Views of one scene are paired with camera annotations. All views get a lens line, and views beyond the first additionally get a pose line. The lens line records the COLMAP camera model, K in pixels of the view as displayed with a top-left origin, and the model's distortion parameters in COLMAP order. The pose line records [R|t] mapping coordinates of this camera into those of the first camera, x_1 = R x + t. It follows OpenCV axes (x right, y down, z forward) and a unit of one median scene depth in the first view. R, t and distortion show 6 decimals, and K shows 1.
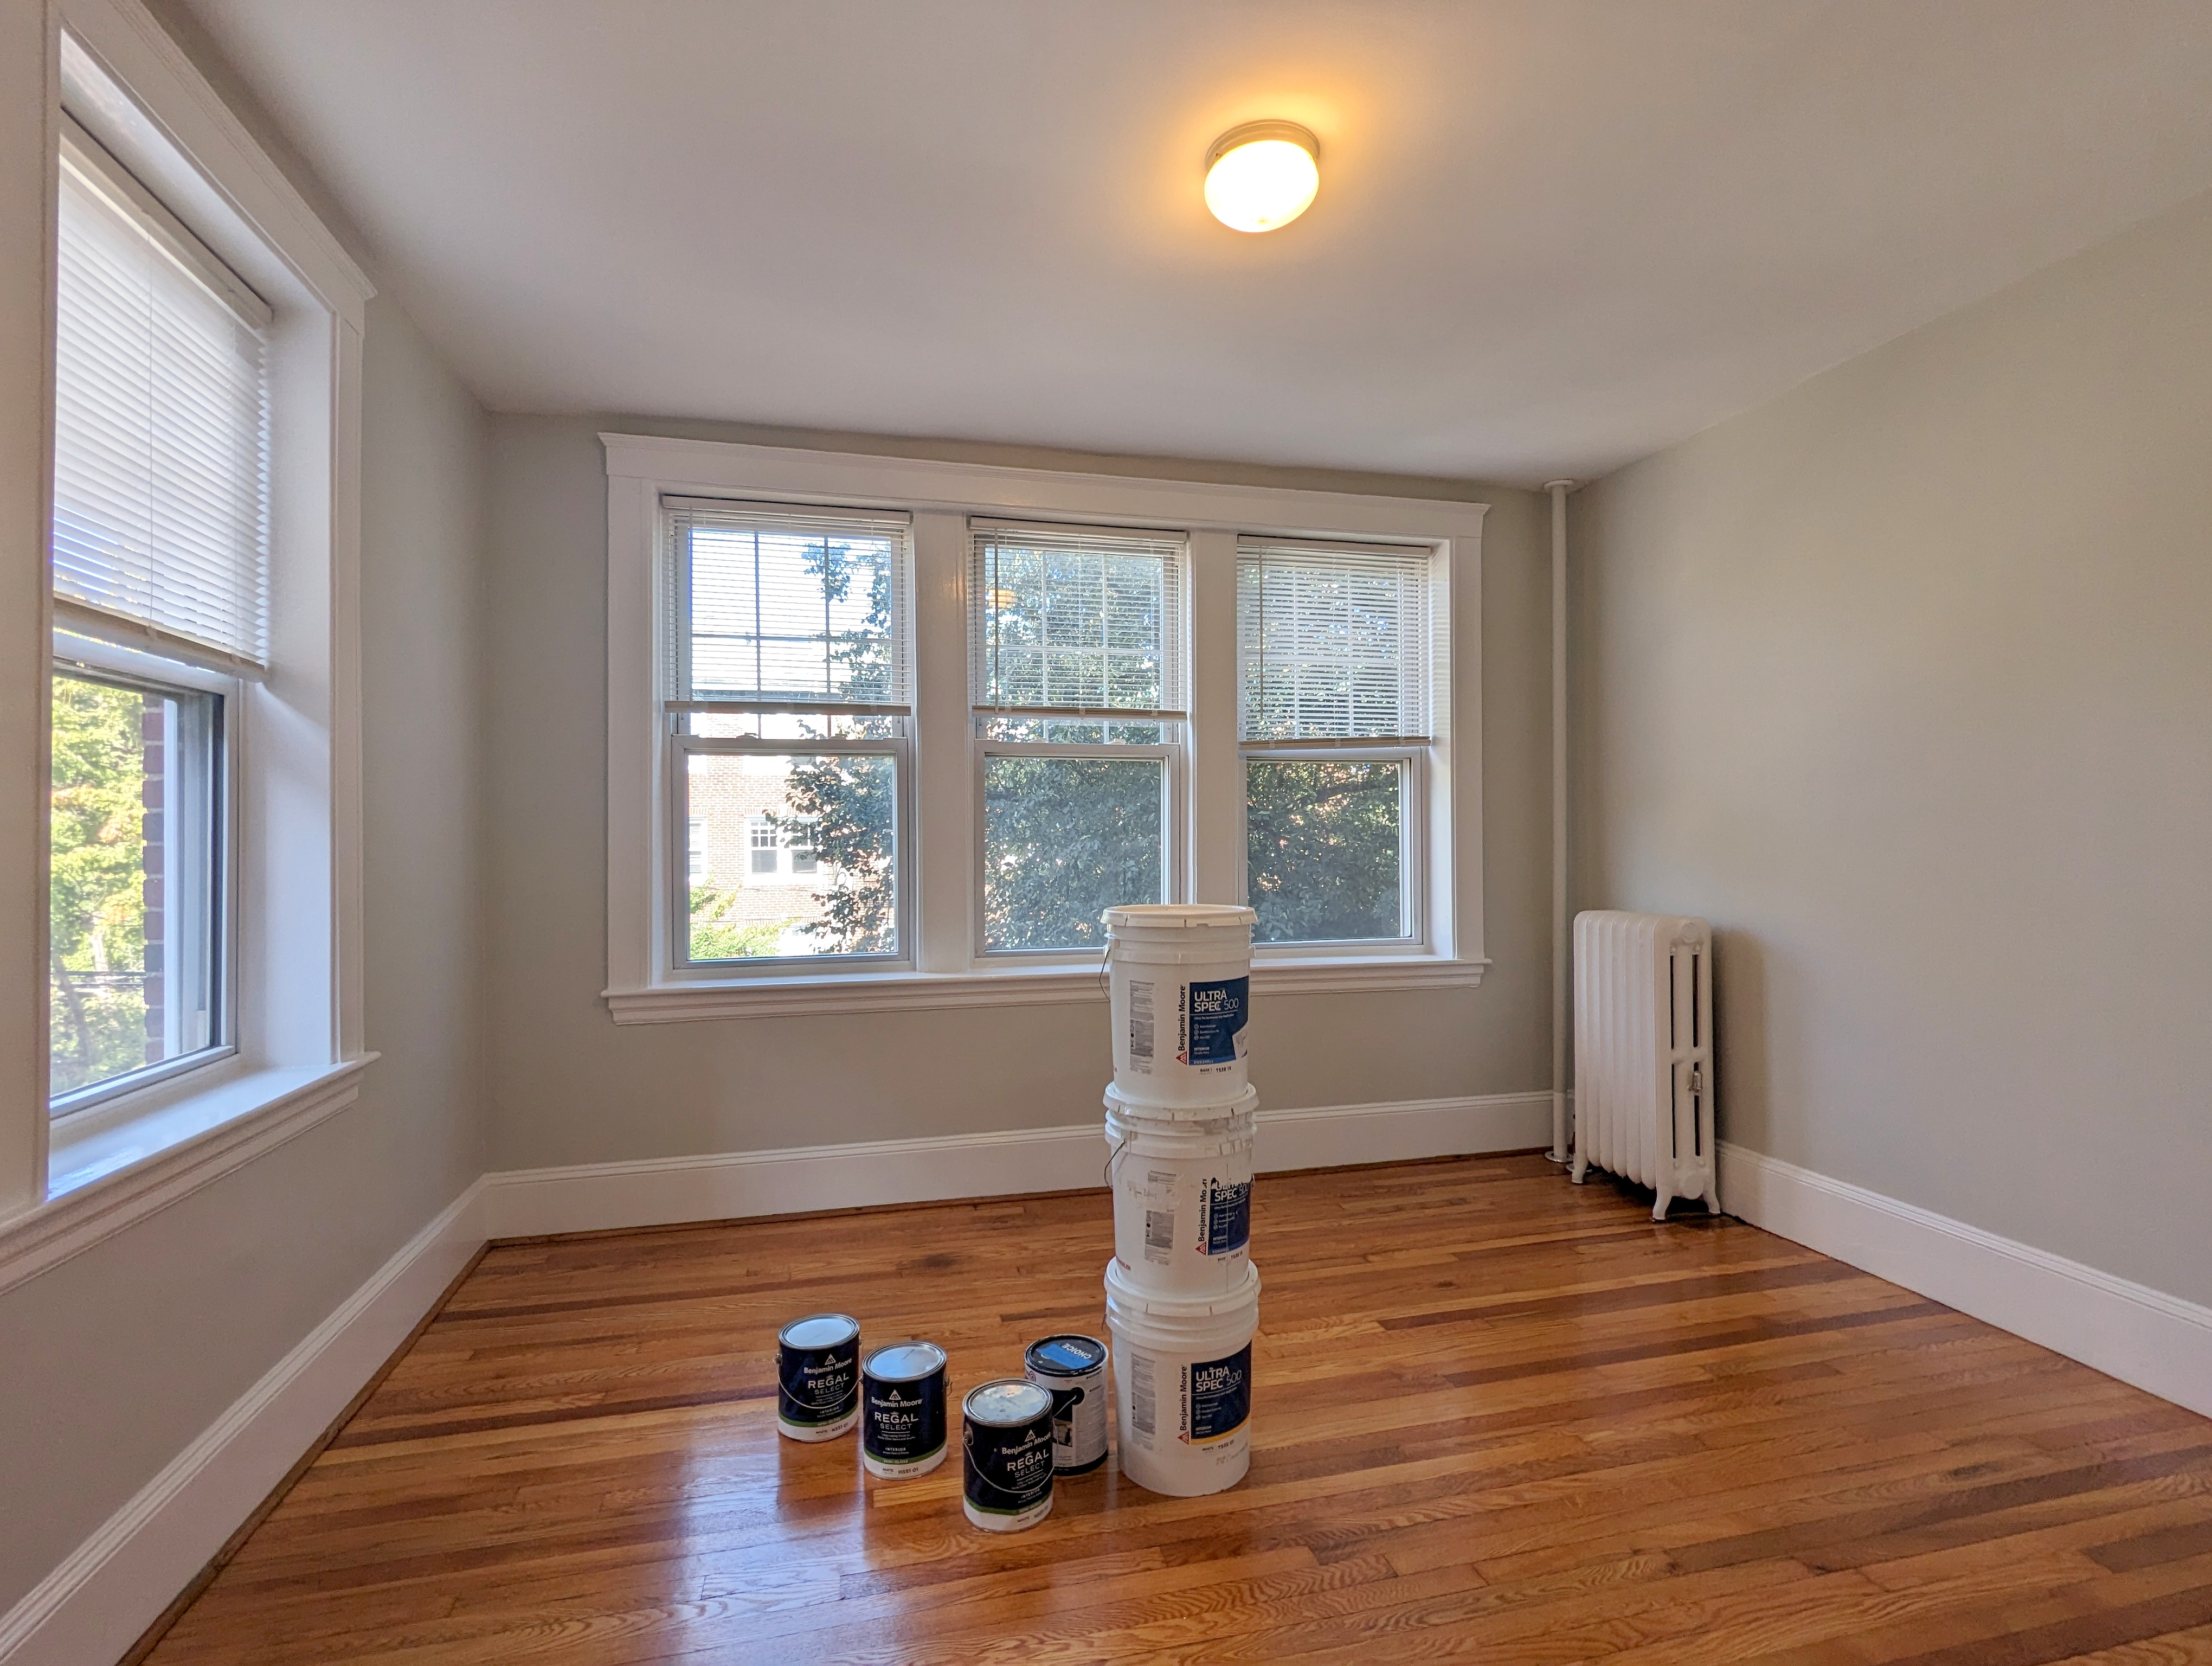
lens RADIAL K [[1059.3, 0, 1106.6], [0, 1059.3, 835.9], [0, 0, 1]] dist [0.011558, -0.001321]
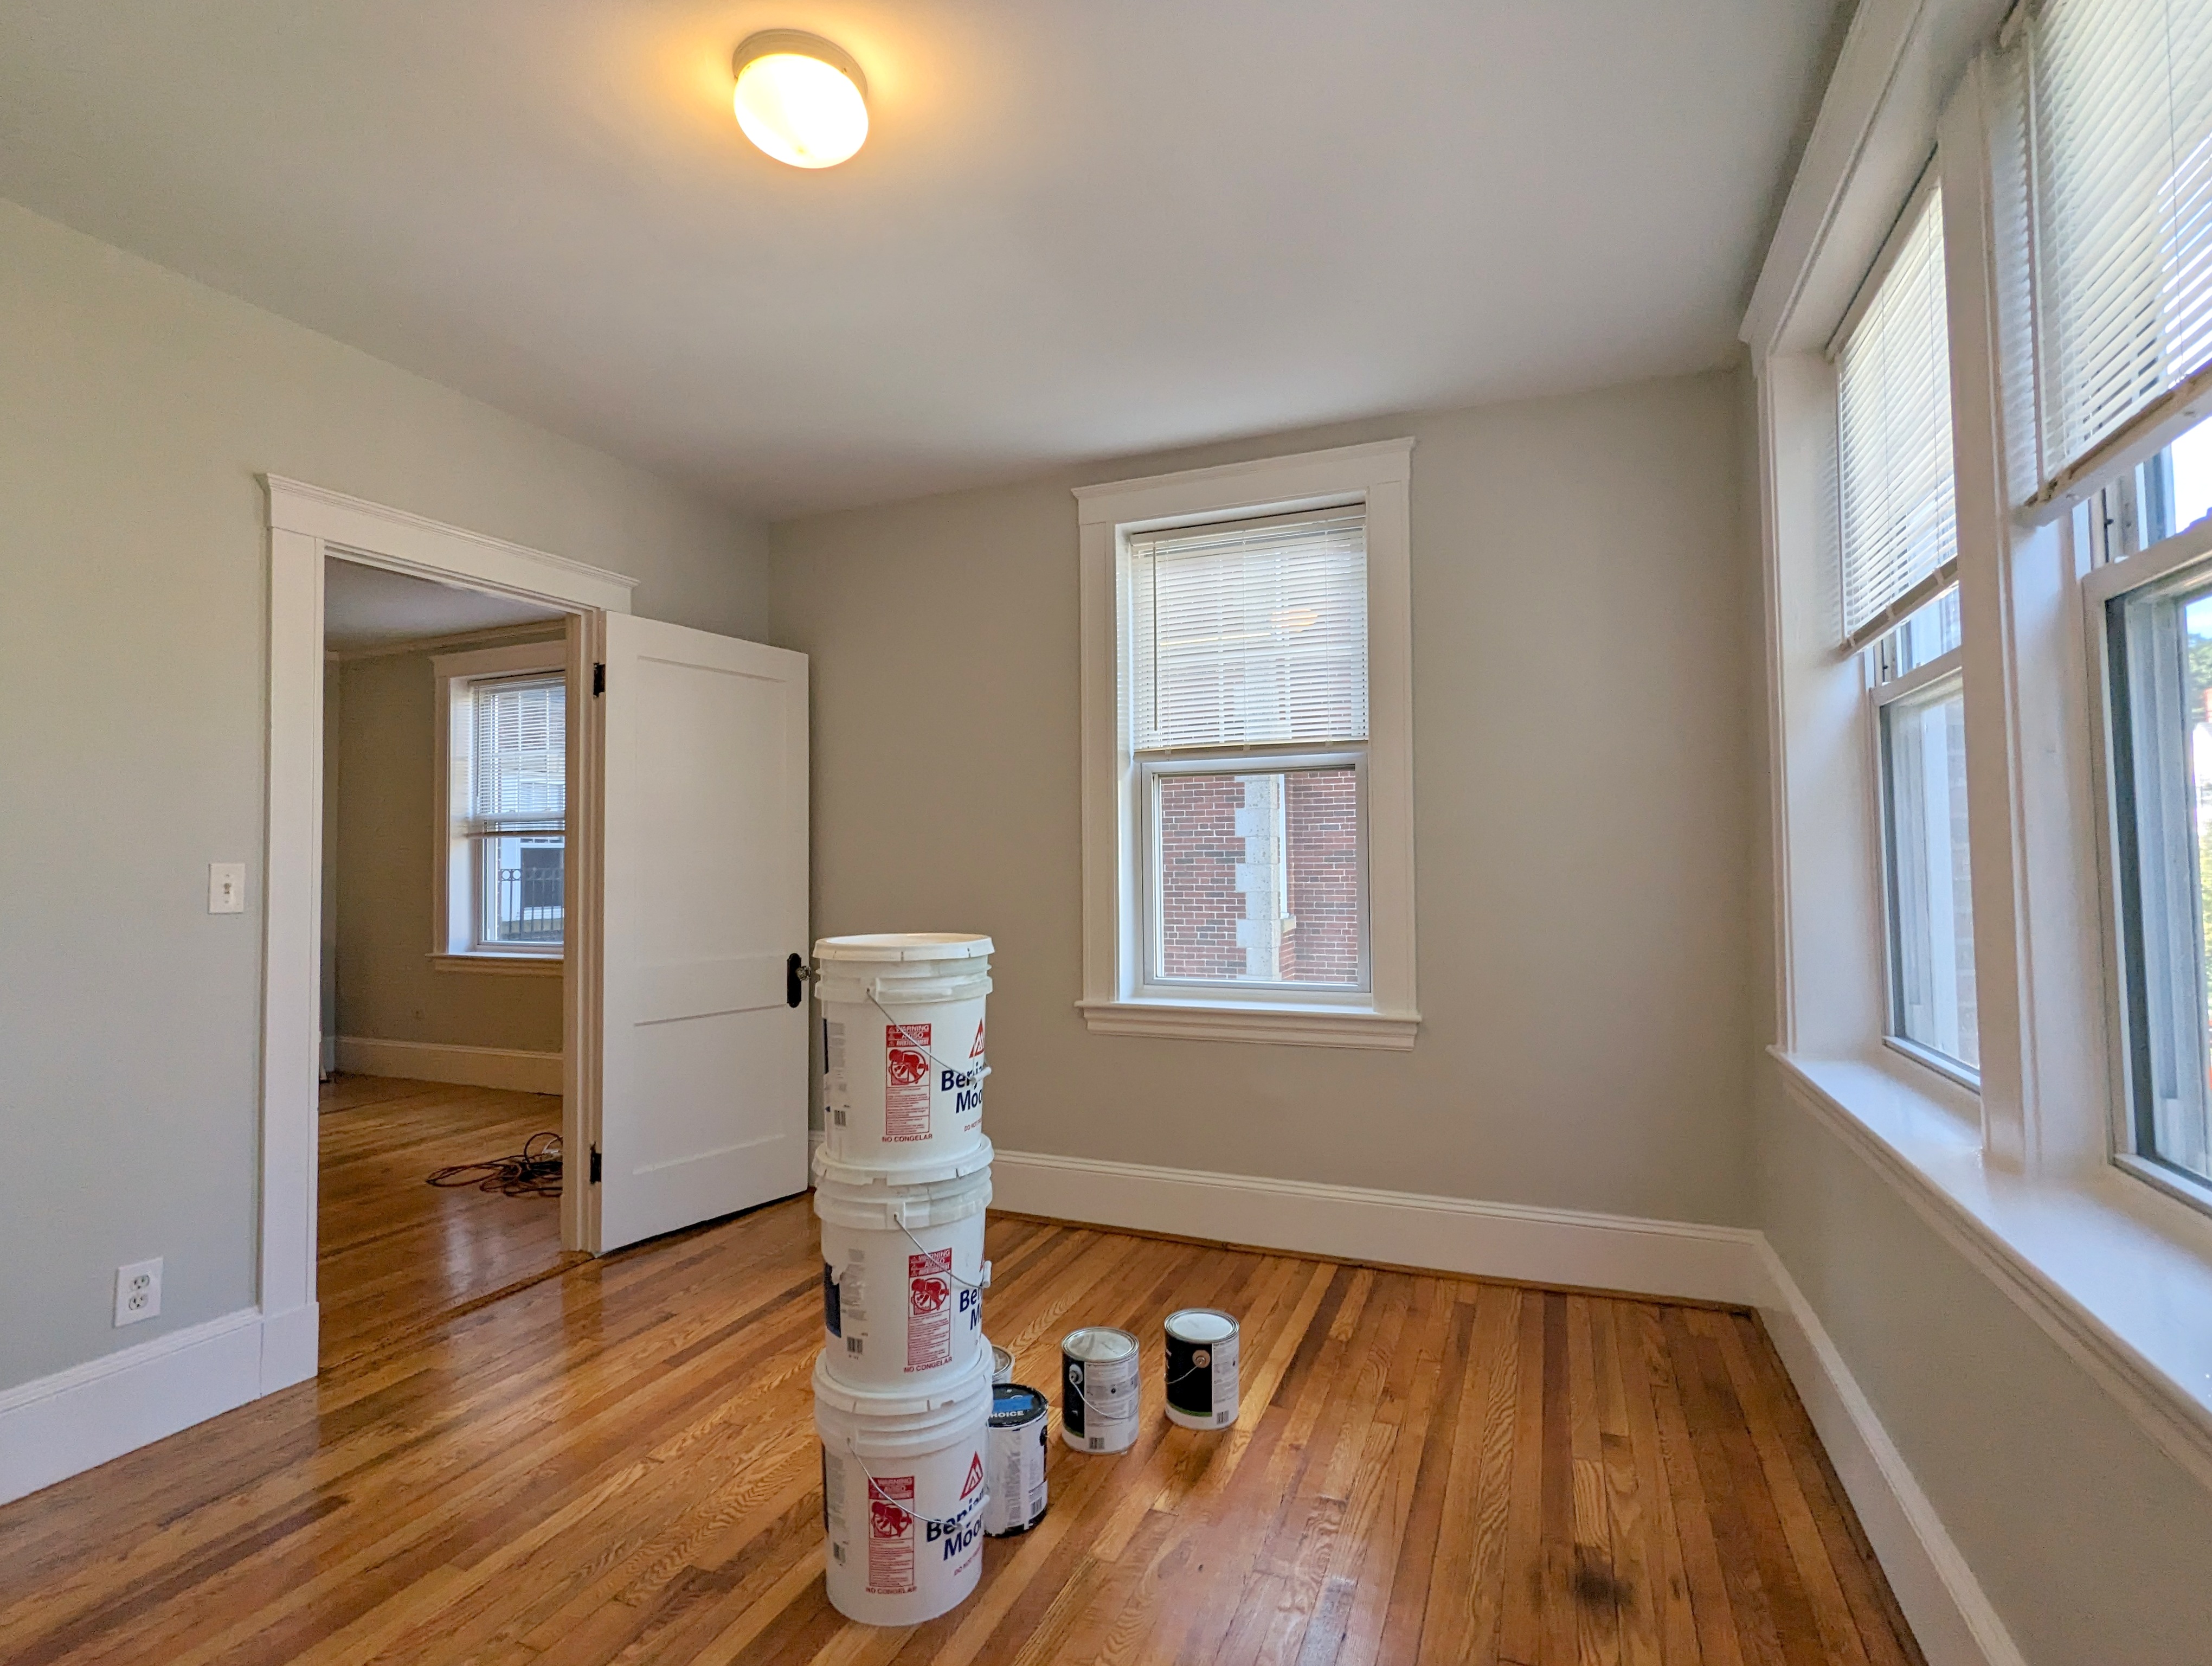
lens RADIAL K [[1059.3, 0, 1105.0], [0, 1059.3, 826.2], [0, 0, 1]] dist [0.011558, -0.001321]
pose [[-0.593383, -0.016817, -0.804745, 0.757715], [0.015015, 0.999376, -0.031956, 0.004663], [0.804780, -0.031046, -0.592761, 1.840145]]
